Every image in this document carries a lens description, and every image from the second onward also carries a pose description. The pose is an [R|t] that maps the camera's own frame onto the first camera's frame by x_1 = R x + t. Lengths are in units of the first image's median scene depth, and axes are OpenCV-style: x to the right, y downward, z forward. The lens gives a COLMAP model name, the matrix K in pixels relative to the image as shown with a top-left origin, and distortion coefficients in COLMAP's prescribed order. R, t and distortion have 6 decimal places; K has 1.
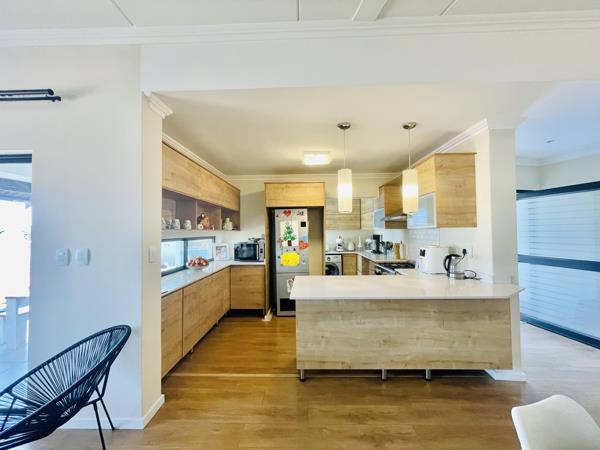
lens RADIAL K [[245.7, 0, 300.0], [0, 245.7, 225.0], [0, 0, 1]] dist [0.001085, 0.000033]
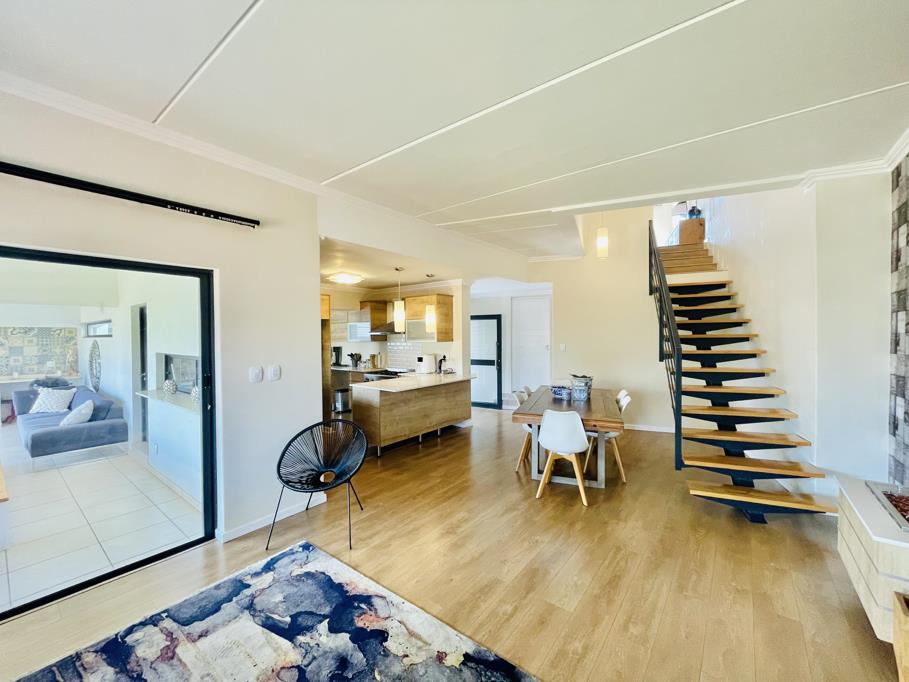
lens RADIAL K [[372.2, 0, 454.5], [0, 372.2, 341.0], [0, 0, 1]] dist [0.001085, 0.000033]
pose [[0.600098, -0.009225, 0.799873, -0.776003], [-0.016434, 0.999580, 0.023857, -0.032623], [-0.799757, -0.027462, 0.599695, -0.303431]]
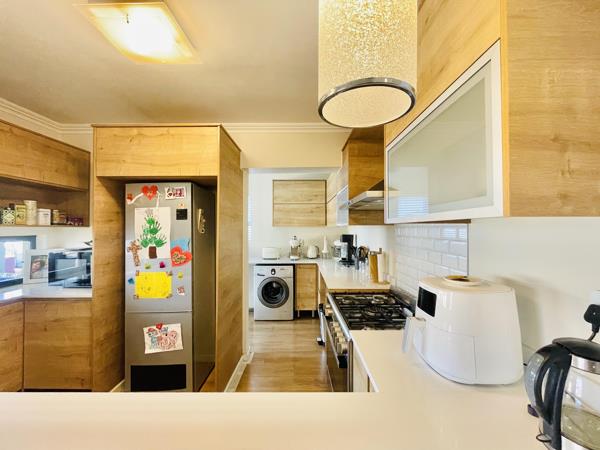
lens RADIAL K [[245.7, 0, 300.0], [0, 245.7, 225.0], [0, 0, 1]] dist [0.001085, 0.000033]
pose [[0.999782, 0.008769, 0.018964, 0.241483], [-0.009011, 0.999878, 0.012724, 0.010153], [-0.018850, -0.012892, 0.999739, 0.502220]]
